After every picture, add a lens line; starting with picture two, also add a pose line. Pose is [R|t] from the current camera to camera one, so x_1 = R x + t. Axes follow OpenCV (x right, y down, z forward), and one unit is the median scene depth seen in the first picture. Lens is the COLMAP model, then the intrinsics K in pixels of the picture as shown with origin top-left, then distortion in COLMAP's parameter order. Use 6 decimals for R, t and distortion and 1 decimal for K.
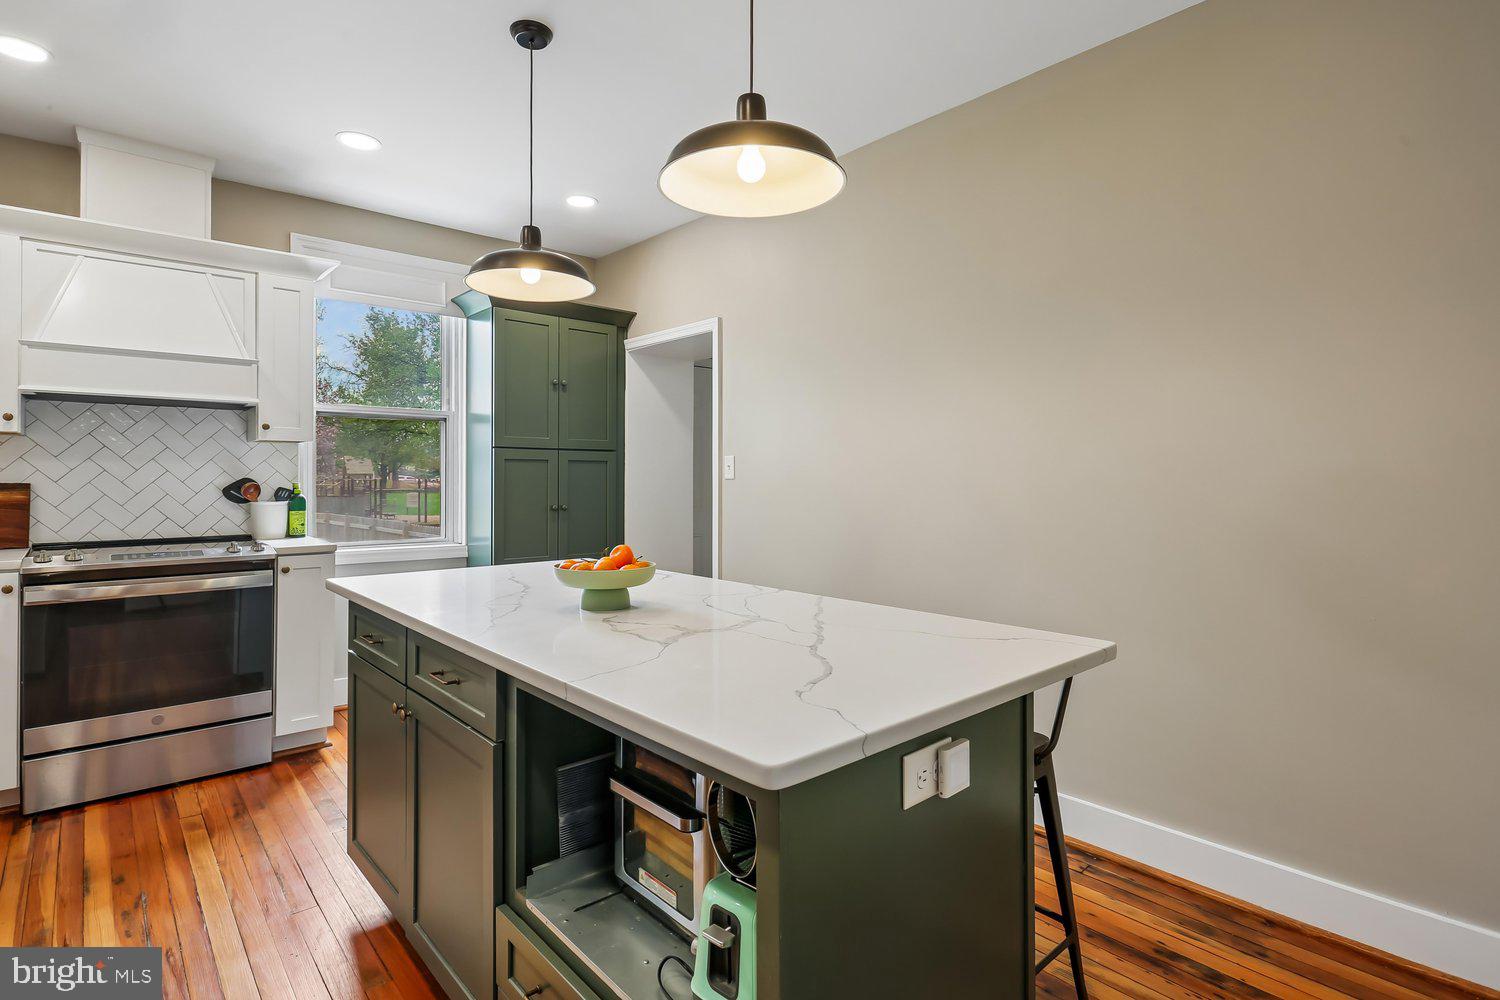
lens RADIAL K [[733.4, 0, 750.0], [0, 733.4, 484.2], [0, 0, 1]] dist [0.006481, 0.000778]
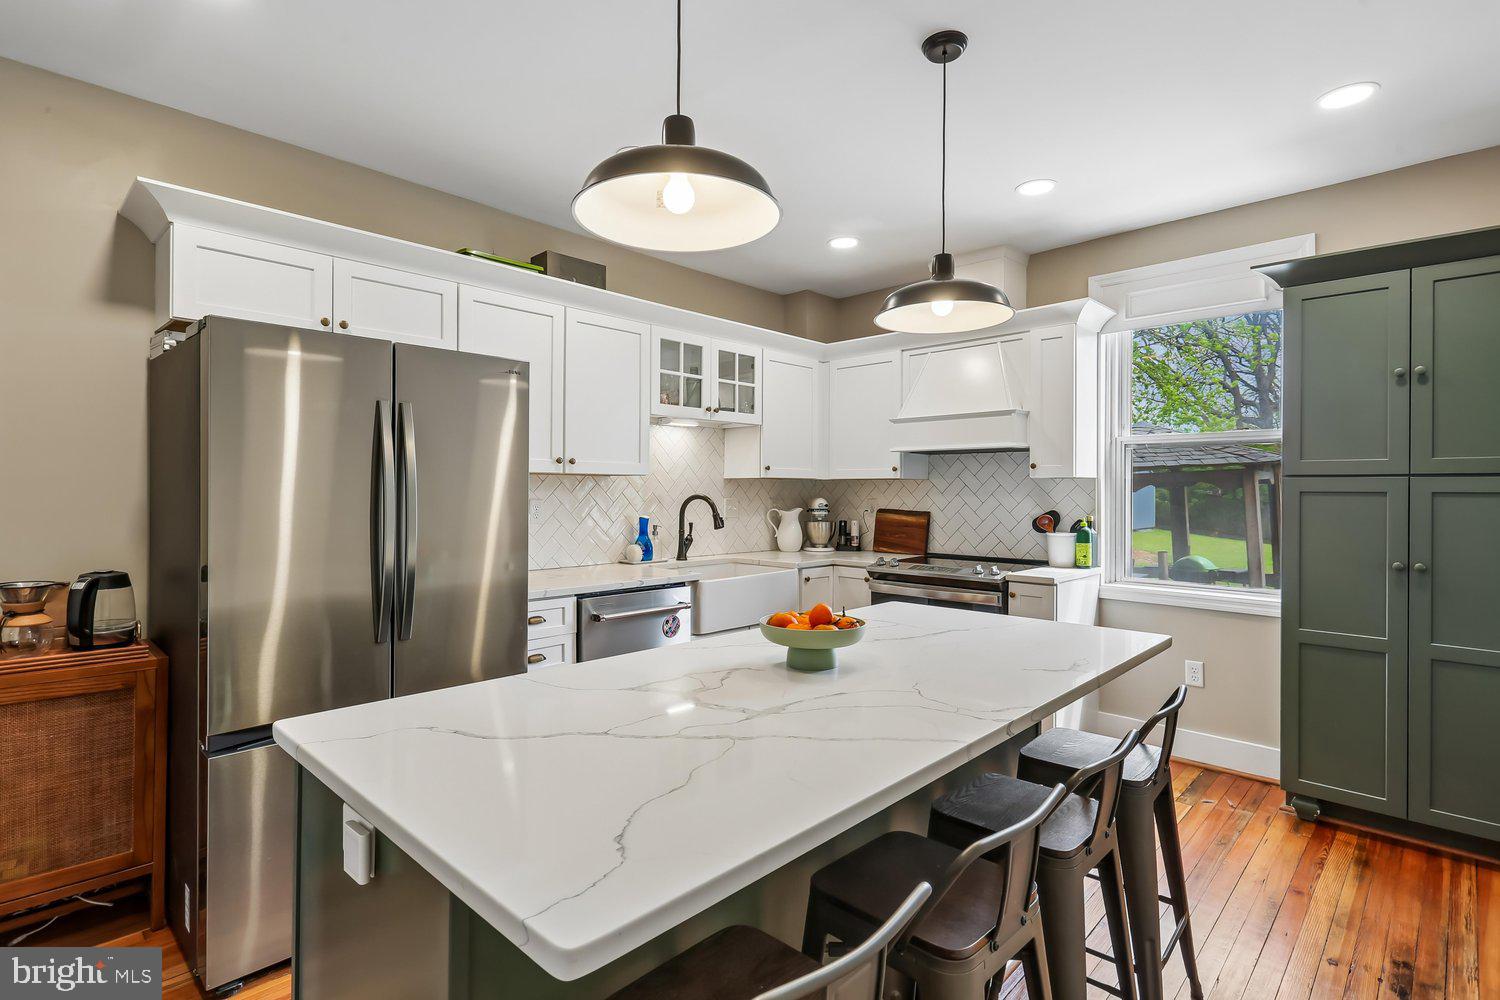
lens RADIAL K [[733.4, 0, 746.3], [0, 733.4, 494.5], [0, 0, 1]] dist [0.006481, 0.000778]
pose [[0.080342, 0.004056, -0.996759, 0.424042], [-0.015342, 0.999878, 0.002832, -0.031148], [0.996649, 0.015065, 0.080395, 0.473782]]
